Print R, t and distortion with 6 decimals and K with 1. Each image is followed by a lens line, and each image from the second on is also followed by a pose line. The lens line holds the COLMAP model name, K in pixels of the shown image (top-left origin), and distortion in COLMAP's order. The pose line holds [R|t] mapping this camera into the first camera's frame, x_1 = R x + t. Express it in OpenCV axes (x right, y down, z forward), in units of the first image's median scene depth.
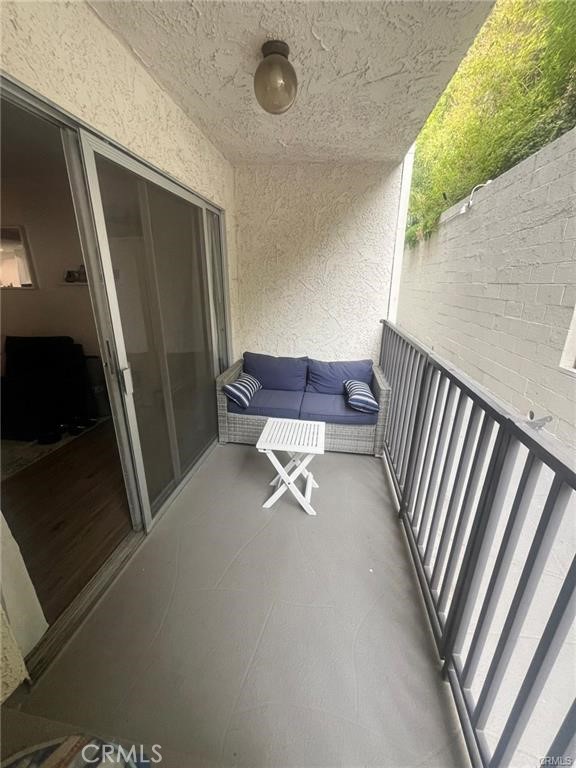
lens RADIAL K [[310.7, 0, 288.0], [0, 310.7, 384.0], [0, 0, 1]] dist [-0.003122, -0.000542]
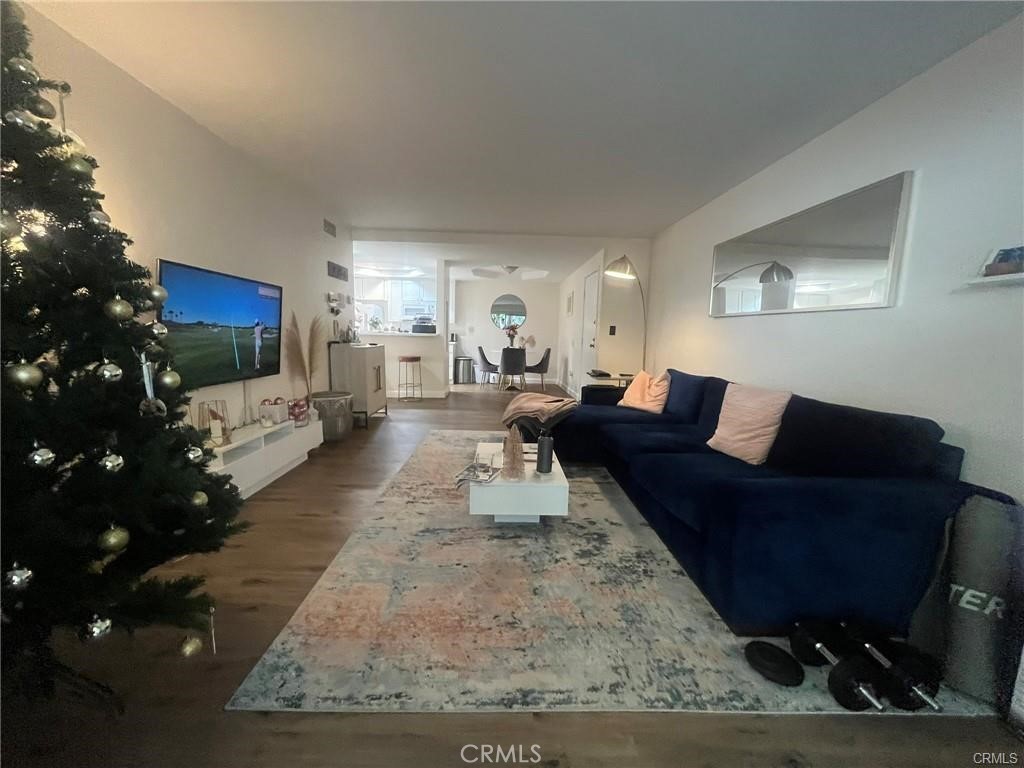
lens RADIAL K [[414.3, 0, 512.0], [0, 414.3, 384.0], [0, 0, 1]] dist [-0.003122, -0.000542]
pose [[0.173854, 0.122582, -0.977112, -0.334889], [-0.336248, 0.939980, 0.058096, -0.057876], [0.925587, 0.318452, 0.204637, 0.441892]]
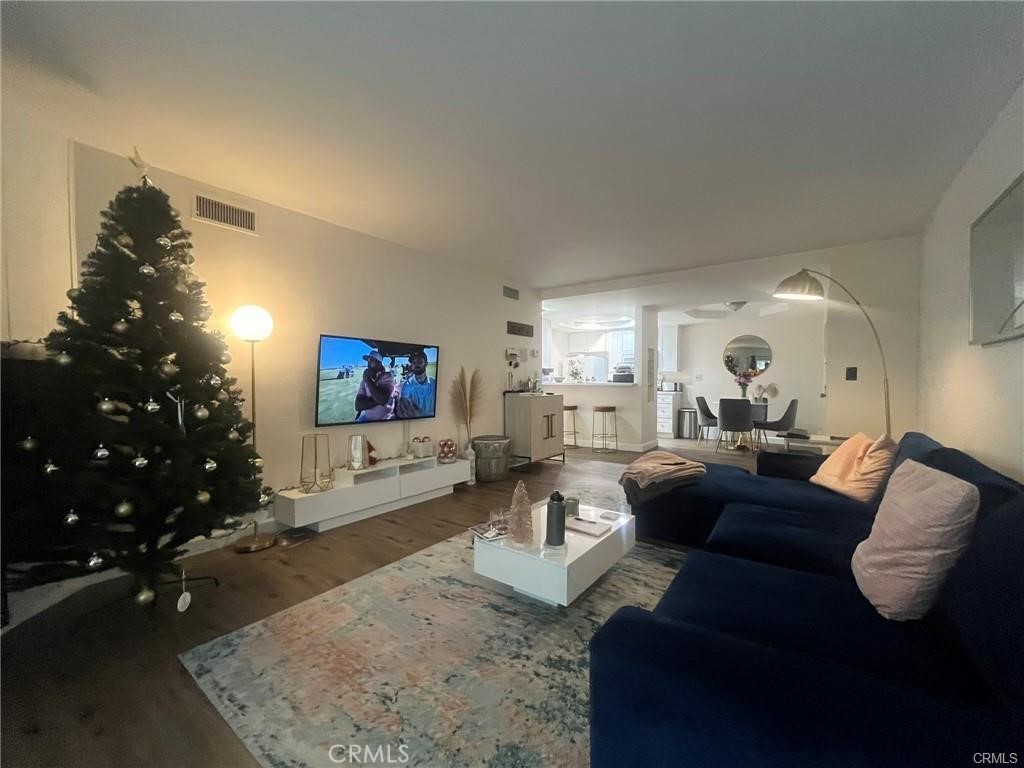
lens RADIAL K [[414.3, 0, 512.0], [0, 414.3, 384.0], [0, 0, 1]] dist [-0.003122, -0.000542]
pose [[-0.470841, 0.004663, -0.882206, -0.461283], [-0.285488, 0.945374, 0.157364, -0.194472], [0.834749, 0.325953, -0.443790, 0.852506]]
